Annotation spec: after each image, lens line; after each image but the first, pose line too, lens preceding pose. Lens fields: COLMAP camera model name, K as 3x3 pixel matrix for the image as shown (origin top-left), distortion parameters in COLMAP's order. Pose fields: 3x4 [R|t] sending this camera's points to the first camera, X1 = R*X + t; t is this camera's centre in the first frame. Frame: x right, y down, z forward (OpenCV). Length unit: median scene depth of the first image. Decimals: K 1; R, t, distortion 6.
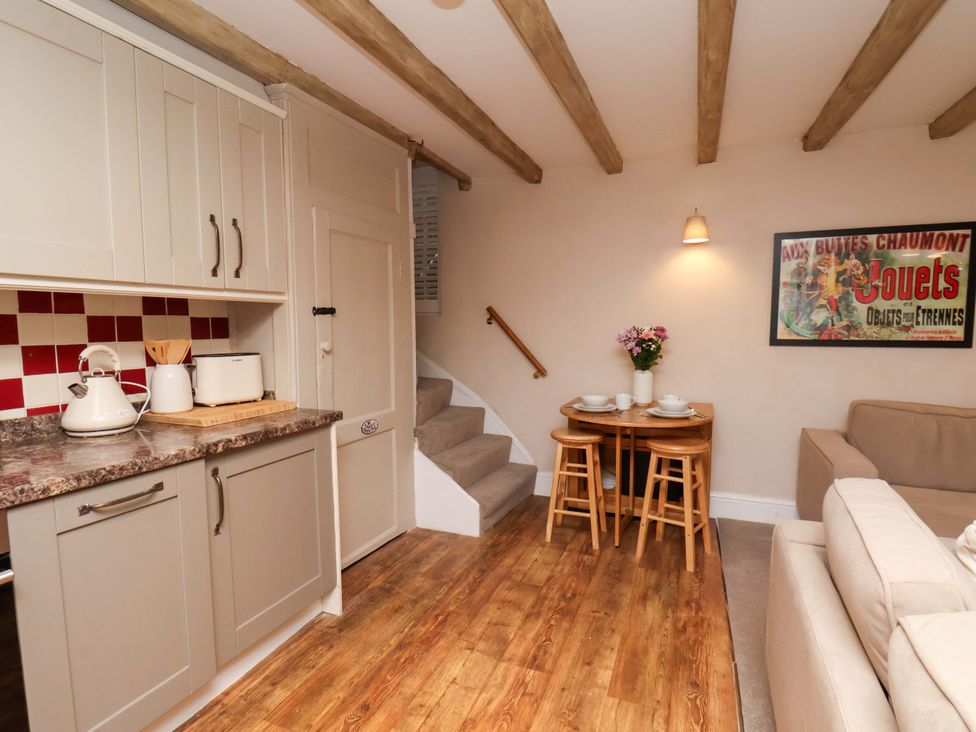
lens RADIAL K [[514.0, 0, 493.4], [0, 514.0, 369.7], [0, 0, 1]] dist [0.002628, -0.014630]
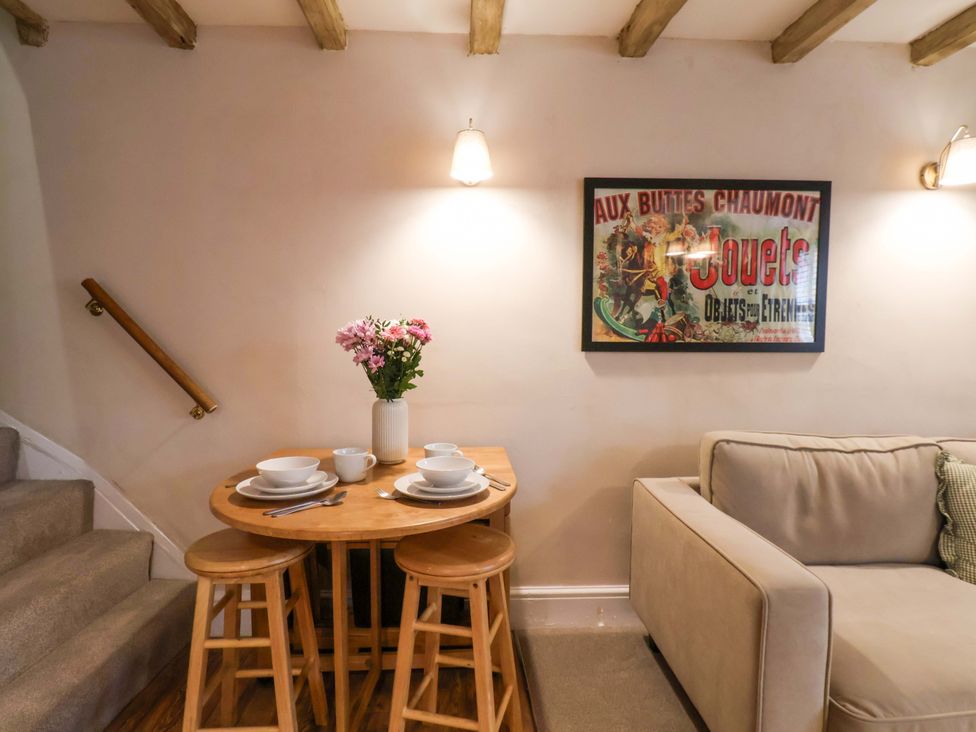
lens RADIAL K [[514.0, 0, 487.1], [0, 514.0, 374.2], [0, 0, 1]] dist [0.002628, -0.014630]
pose [[0.906132, -0.023492, 0.422342, 0.182106], [0.031954, 0.999405, -0.012967, -0.016883], [-0.421786, 0.025245, 0.906344, 0.542850]]
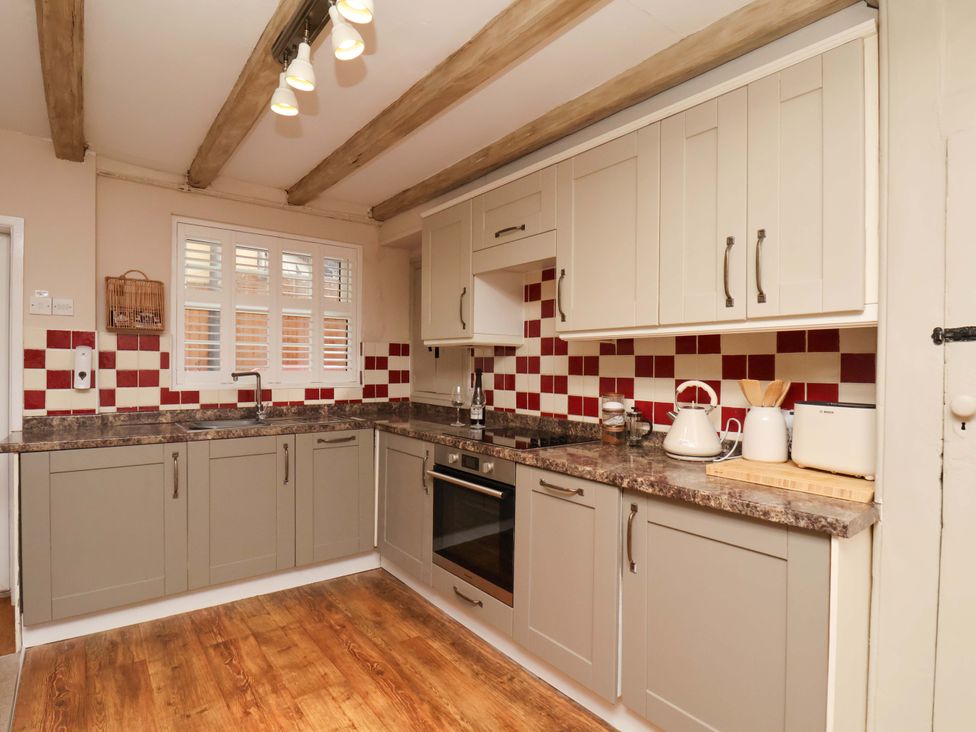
lens RADIAL K [[514.0, 0, 485.0], [0, 514.0, 368.3], [0, 0, 1]] dist [0.002628, -0.014630]
pose [[-0.503102, -0.000379, -0.864227, 0.277013], [-0.083363, 0.995358, 0.048093, -0.056494], [0.860197, 0.096240, -0.500798, 0.717500]]
